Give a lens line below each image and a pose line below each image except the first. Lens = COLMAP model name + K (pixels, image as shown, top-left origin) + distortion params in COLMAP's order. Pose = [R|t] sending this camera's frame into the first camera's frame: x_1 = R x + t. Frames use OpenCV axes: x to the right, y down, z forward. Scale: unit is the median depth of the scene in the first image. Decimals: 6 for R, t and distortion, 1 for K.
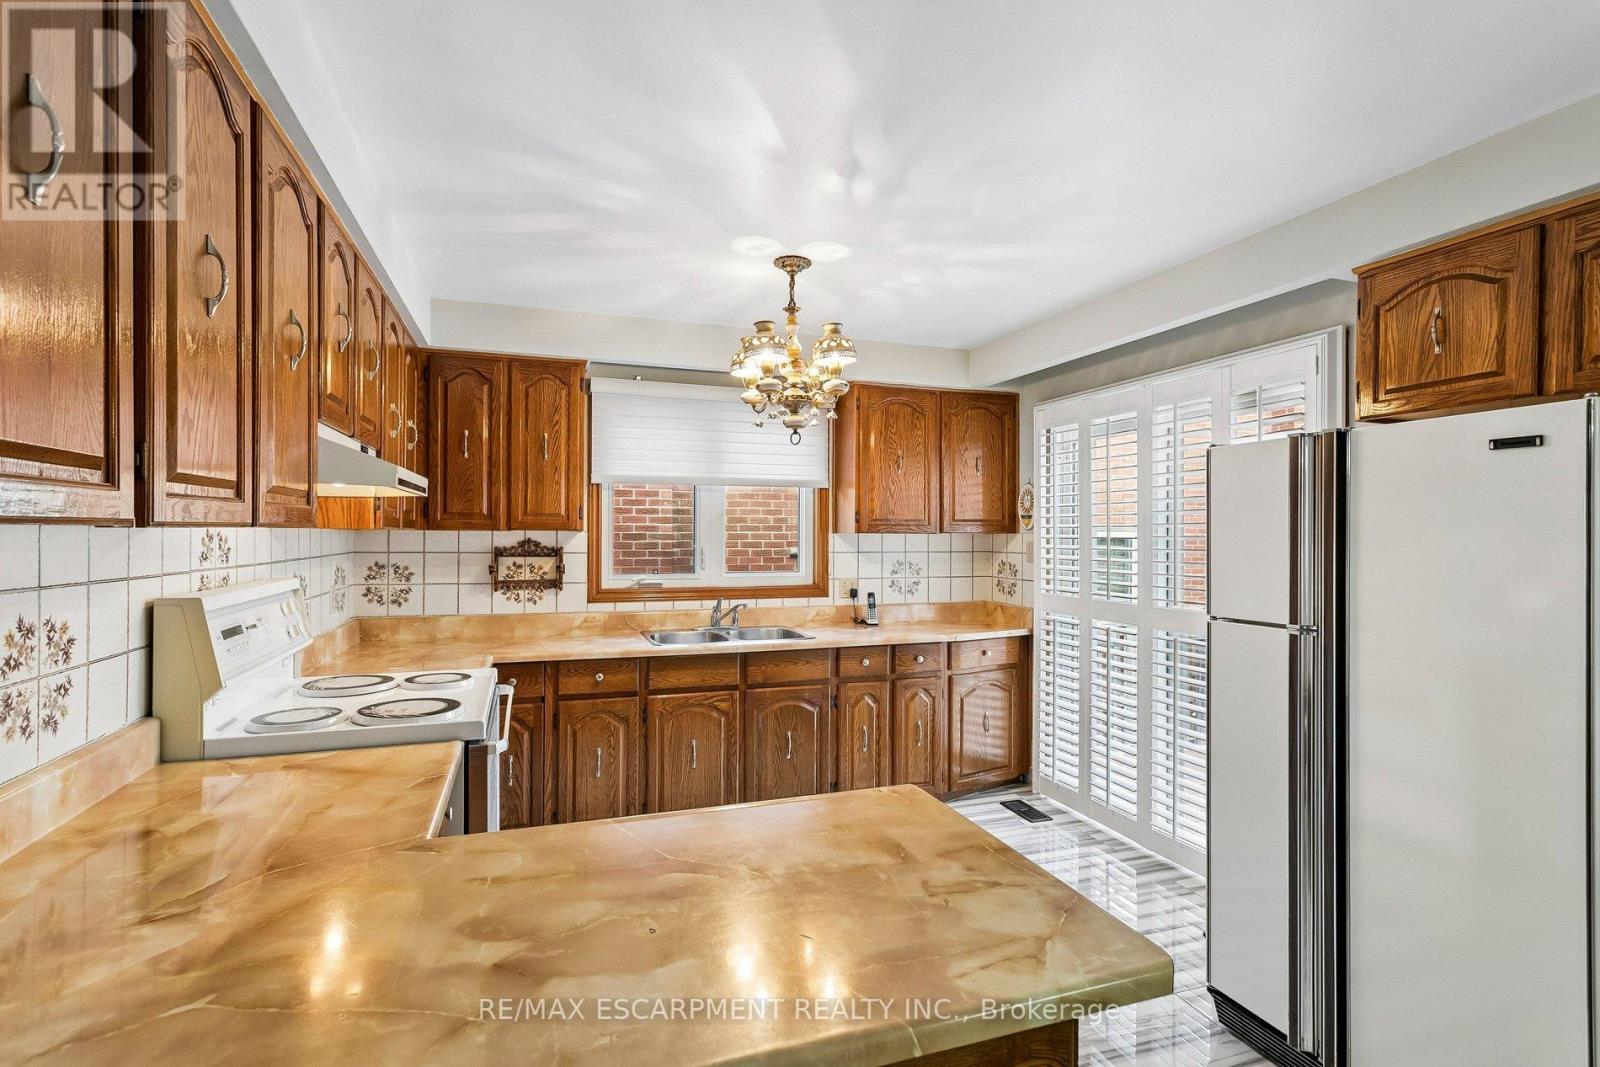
lens RADIAL K [[764.1, 0, 808.3], [0, 764.1, 538.9], [0, 0, 1]] dist [0.000142, 0.001874]
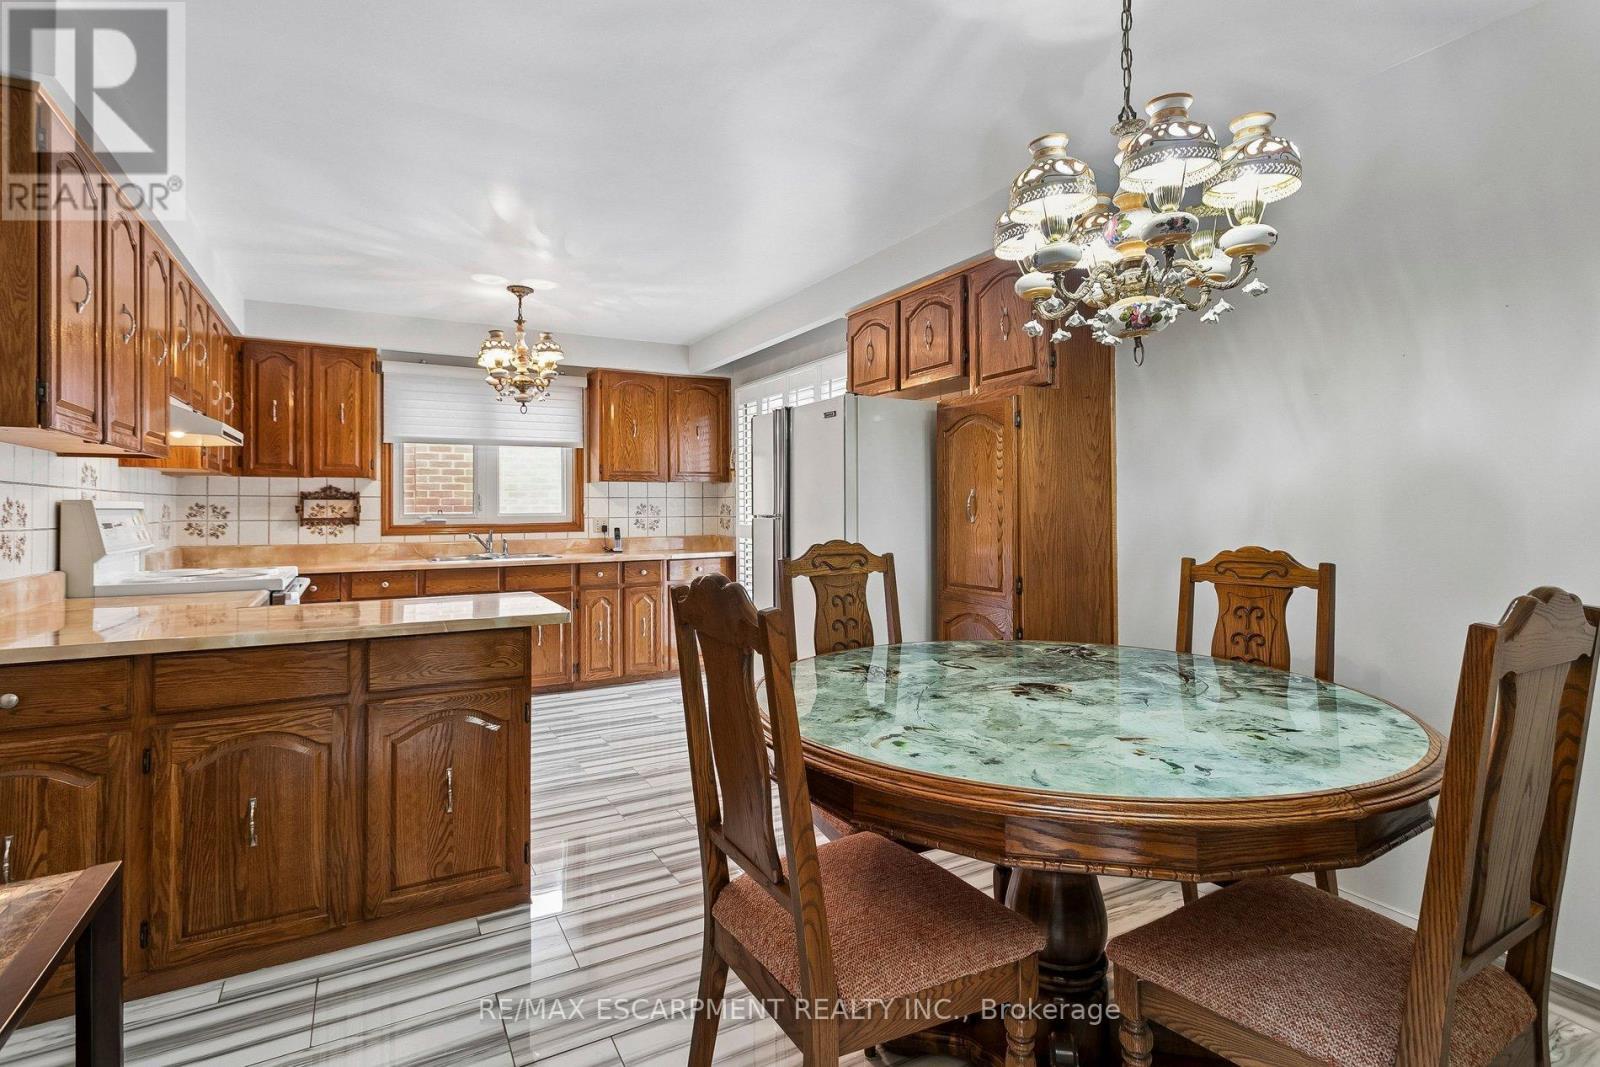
lens RADIAL K [[764.1, 0, 805.1], [0, 764.1, 502.9], [0, 0, 1]] dist [0.000142, 0.001874]
pose [[0.984387, -0.009624, 0.175756, 0.207927], [0.011910, 0.999858, -0.011953, 0.058199], [-0.175616, 0.013860, 0.984361, -0.432359]]
